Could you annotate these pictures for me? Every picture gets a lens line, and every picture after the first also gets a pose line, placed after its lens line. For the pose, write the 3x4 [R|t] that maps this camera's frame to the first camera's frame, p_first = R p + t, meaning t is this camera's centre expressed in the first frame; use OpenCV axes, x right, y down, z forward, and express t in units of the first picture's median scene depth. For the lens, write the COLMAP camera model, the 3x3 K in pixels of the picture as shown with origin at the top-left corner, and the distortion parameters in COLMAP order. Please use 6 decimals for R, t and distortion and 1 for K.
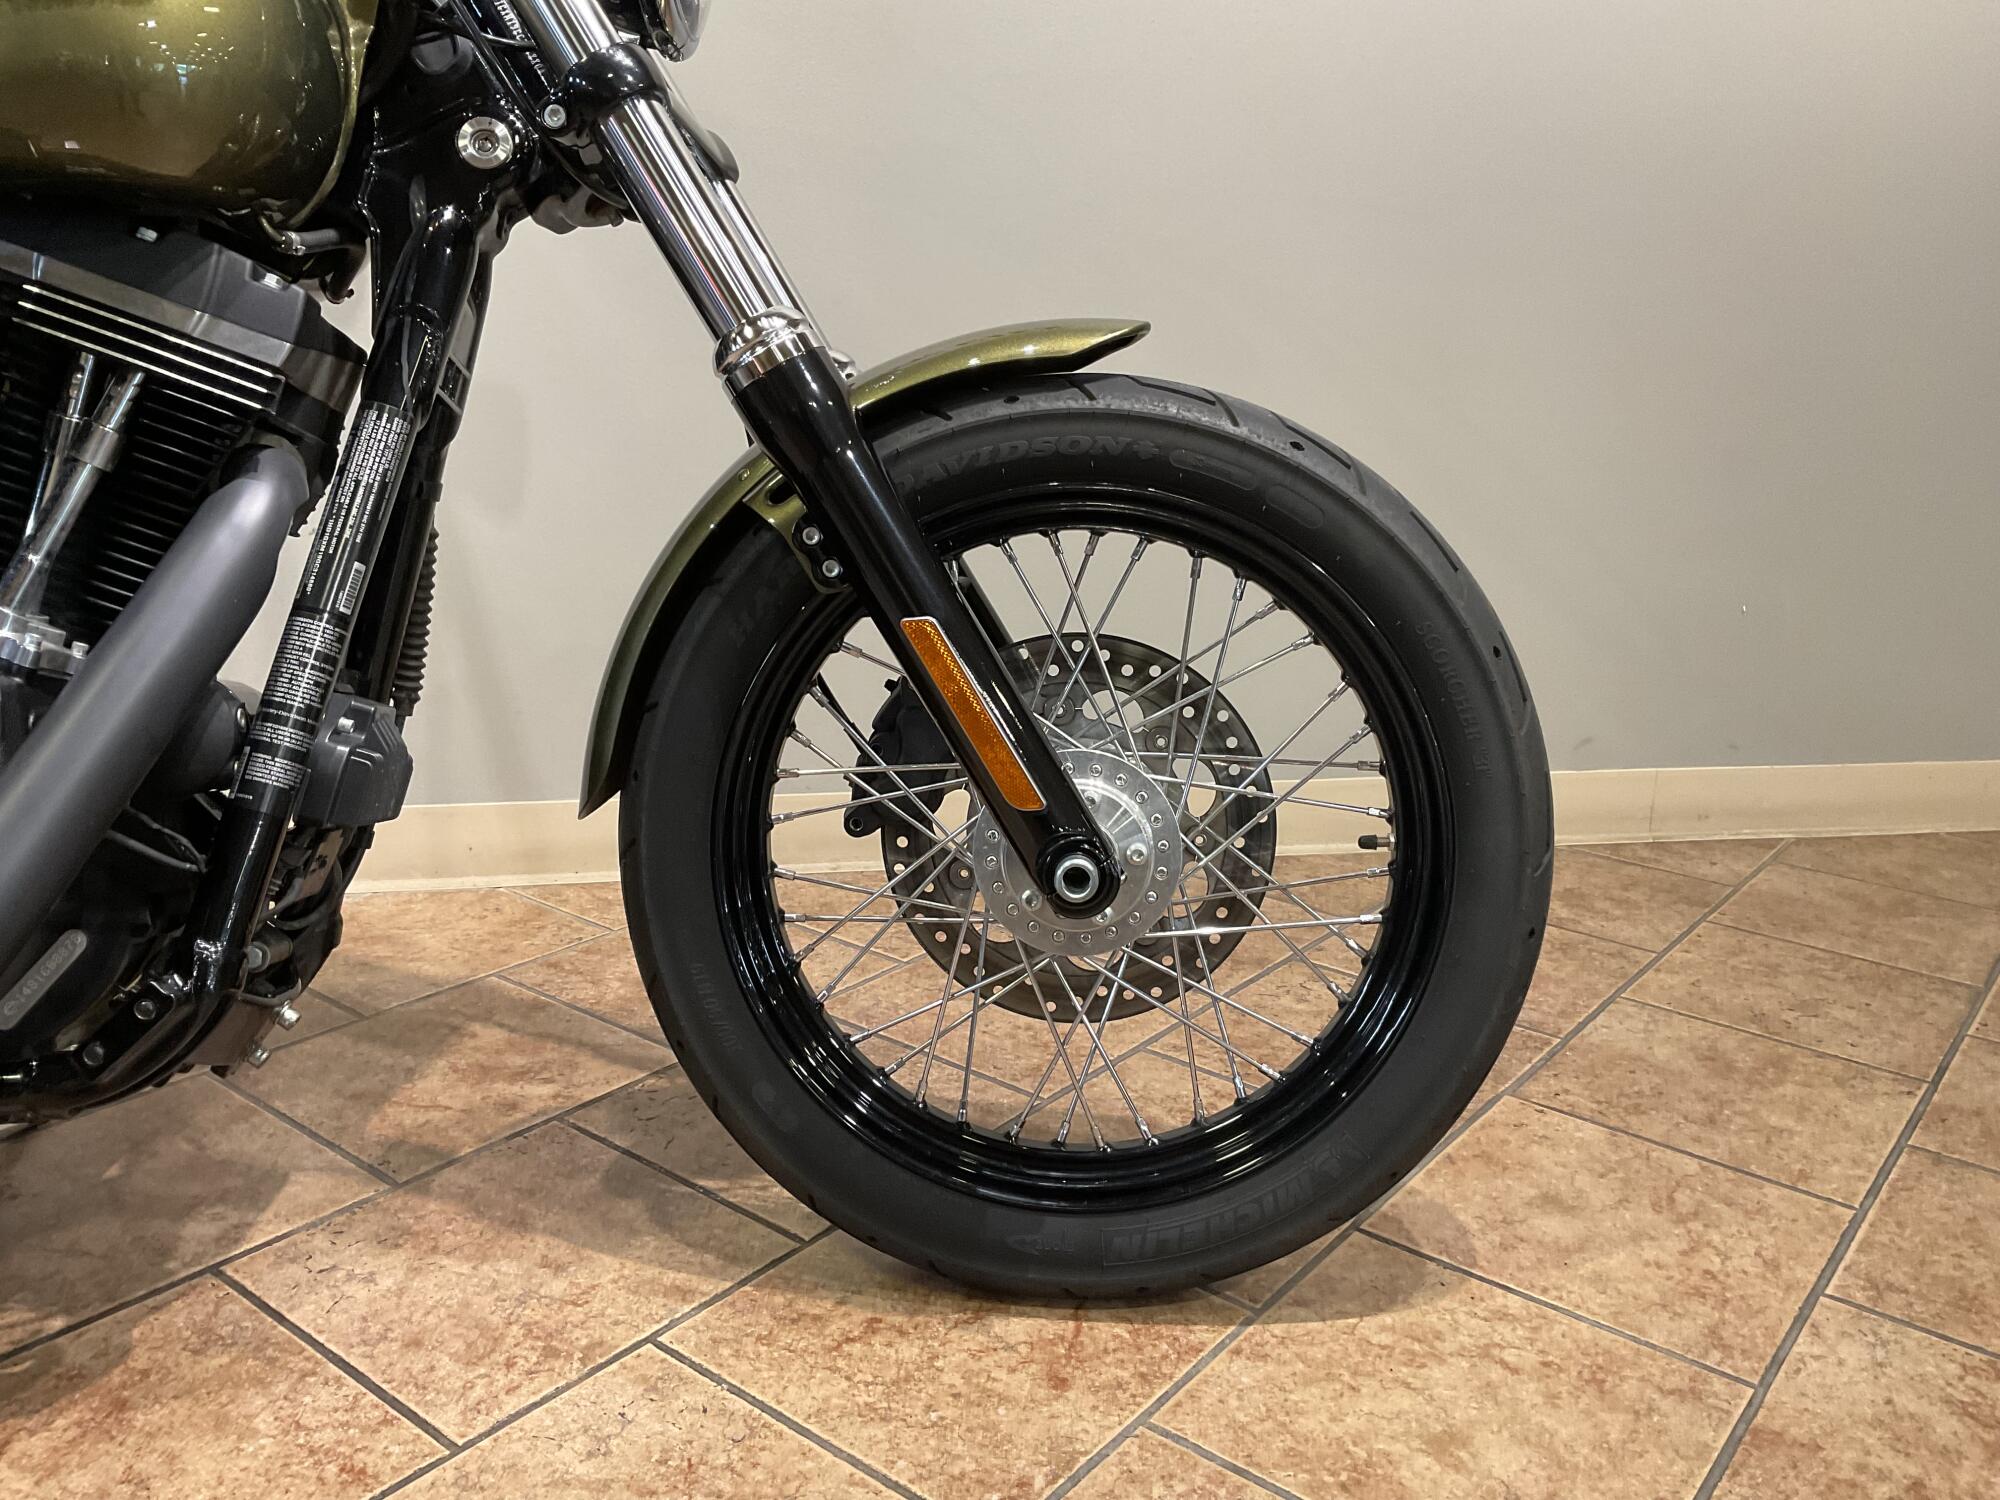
lens RADIAL K [[1640.4, 0, 994.4], [0, 1640.4, 759.0], [0, 0, 1]] dist [0.081765, -0.149656]
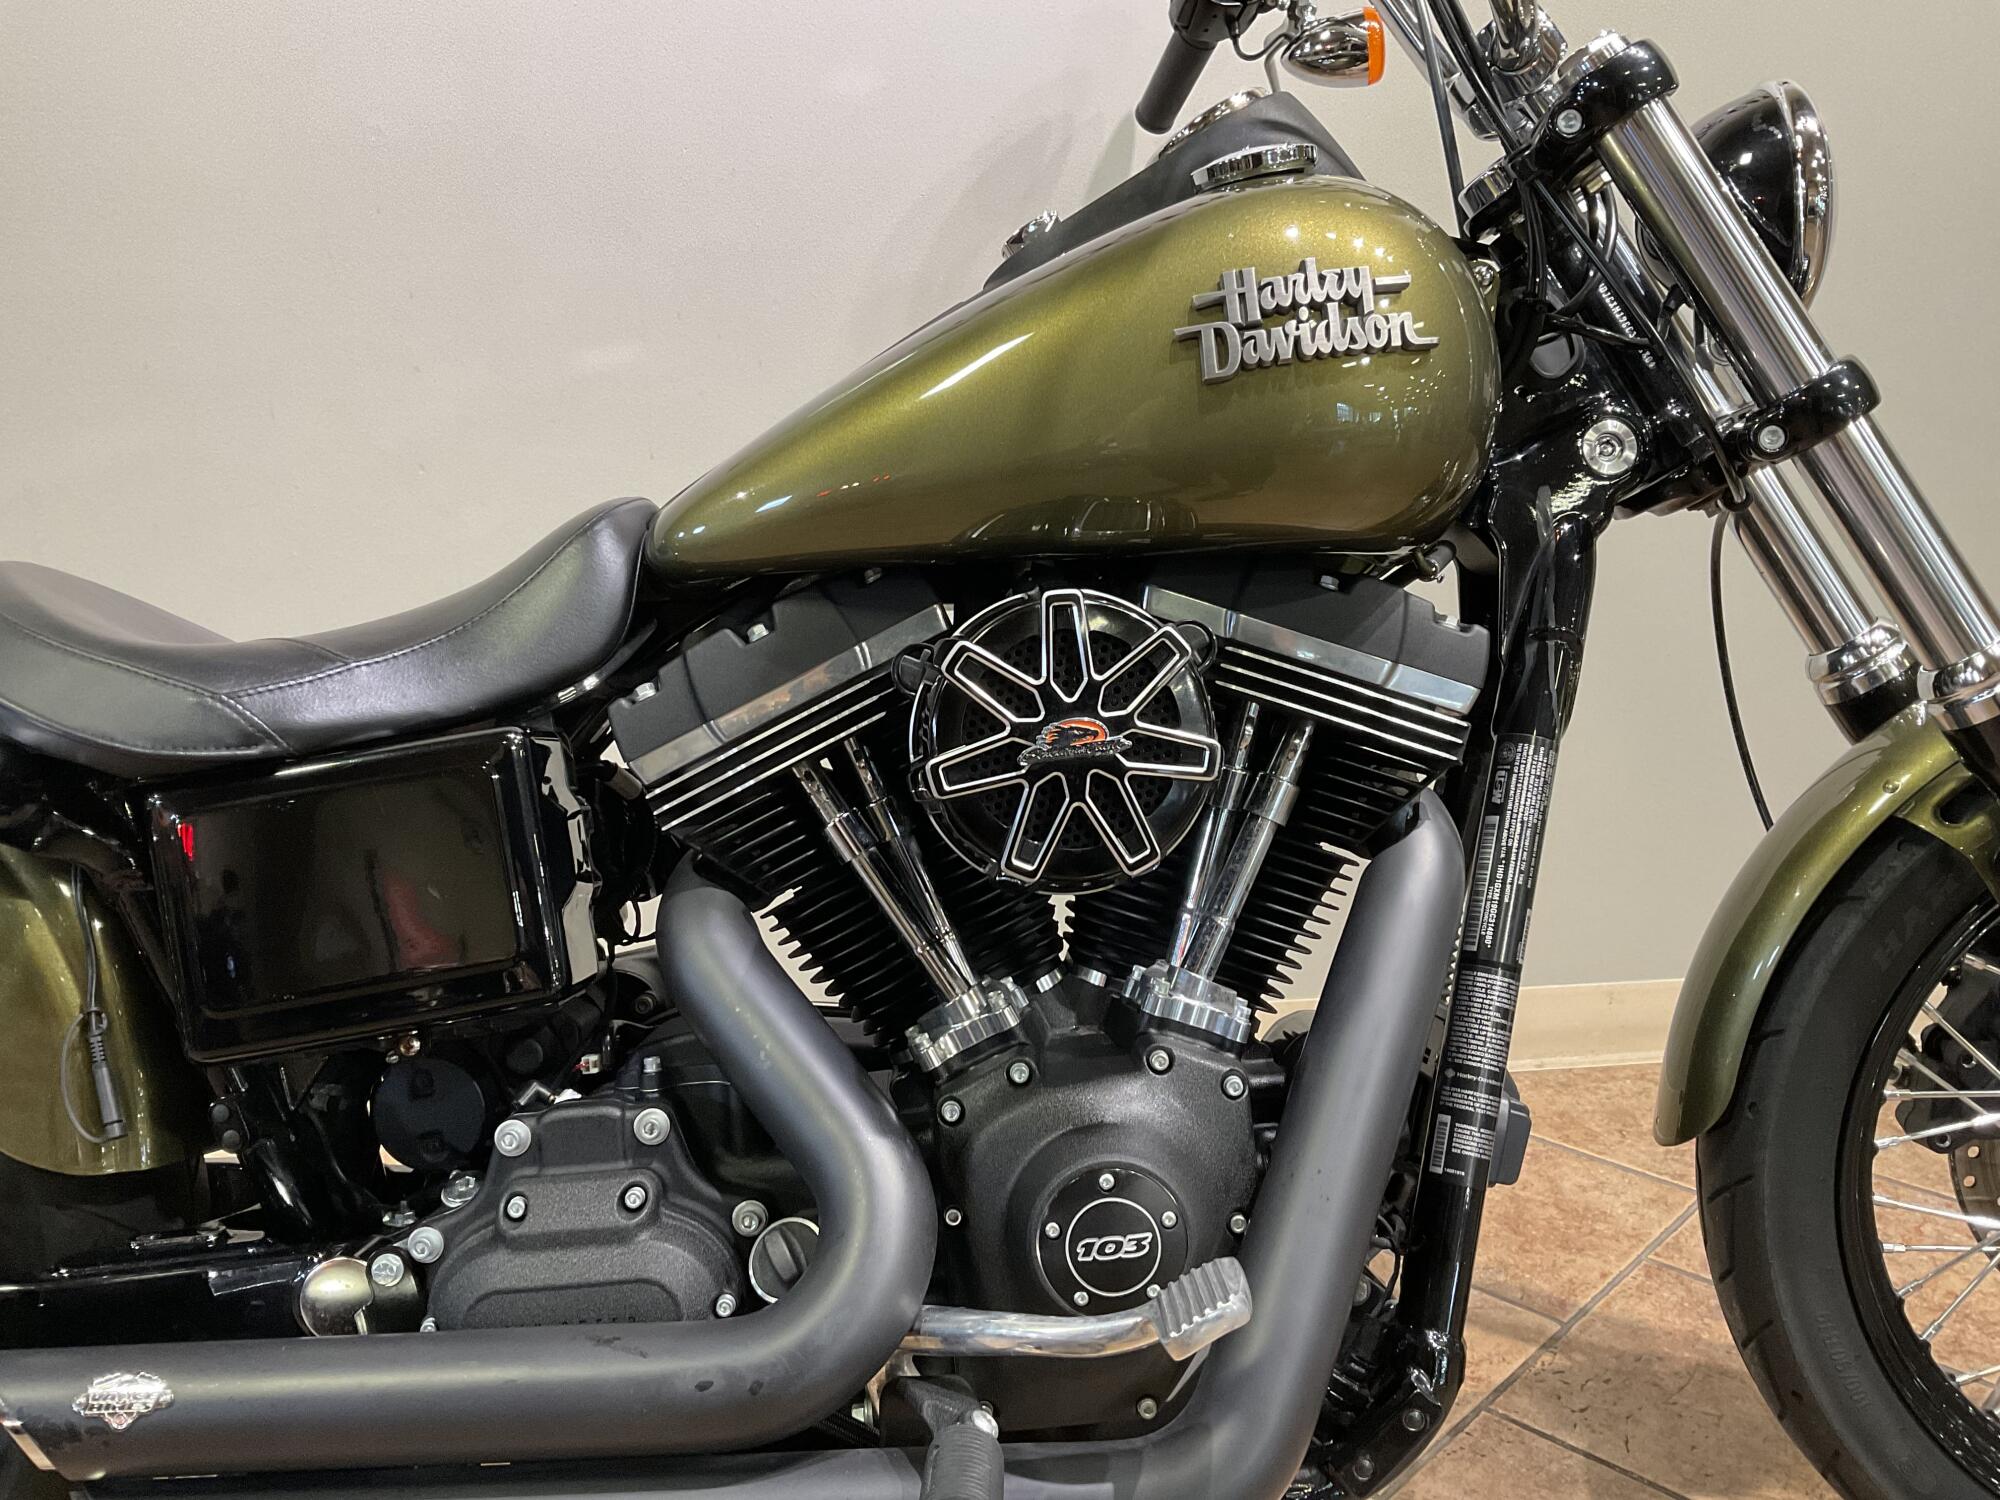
lens RADIAL K [[1640.4, 0, 994.4], [0, 1640.4, 759.0], [0, 0, 1]] dist [0.081765, -0.149656]
pose [[0.994365, -0.024632, -0.103106, -0.554308], [0.023326, 0.999632, -0.013855, -0.186736], [0.103409, 0.011372, 0.994574, 0.030217]]
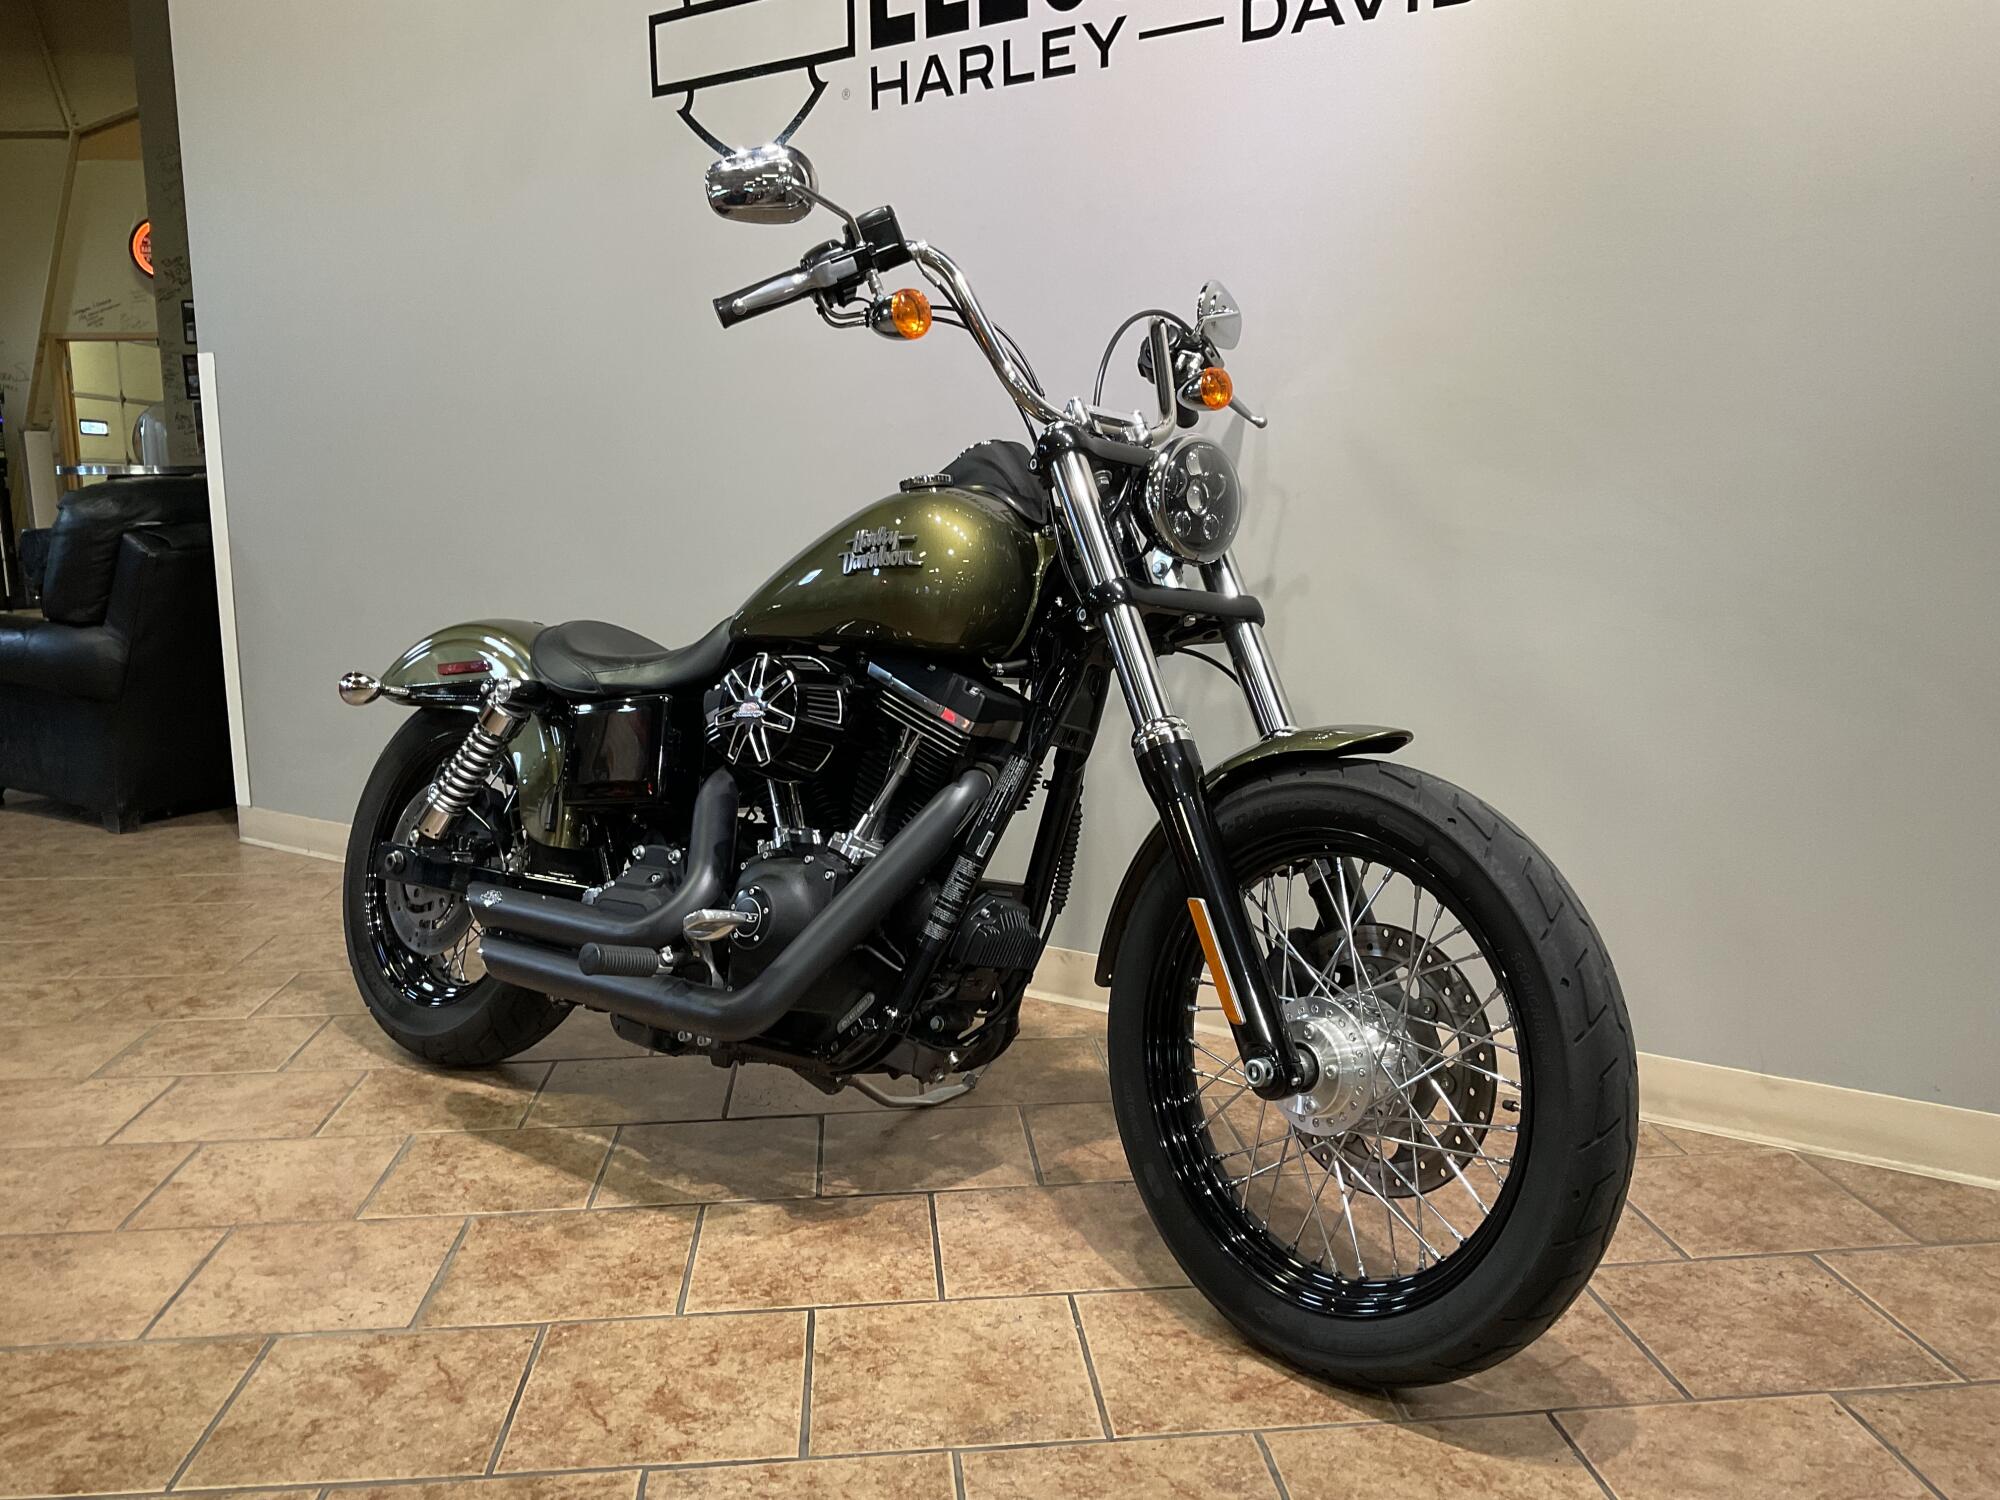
lens RADIAL K [[1640.4, 0, 994.4], [0, 1640.4, 759.0], [0, 0, 1]] dist [0.081765, -0.149656]
pose [[0.688457, 0.077545, -0.721119, 0.953089], [-0.161027, 0.985795, -0.047727, -0.104646], [0.707175, 0.148978, 0.691165, -0.330114]]
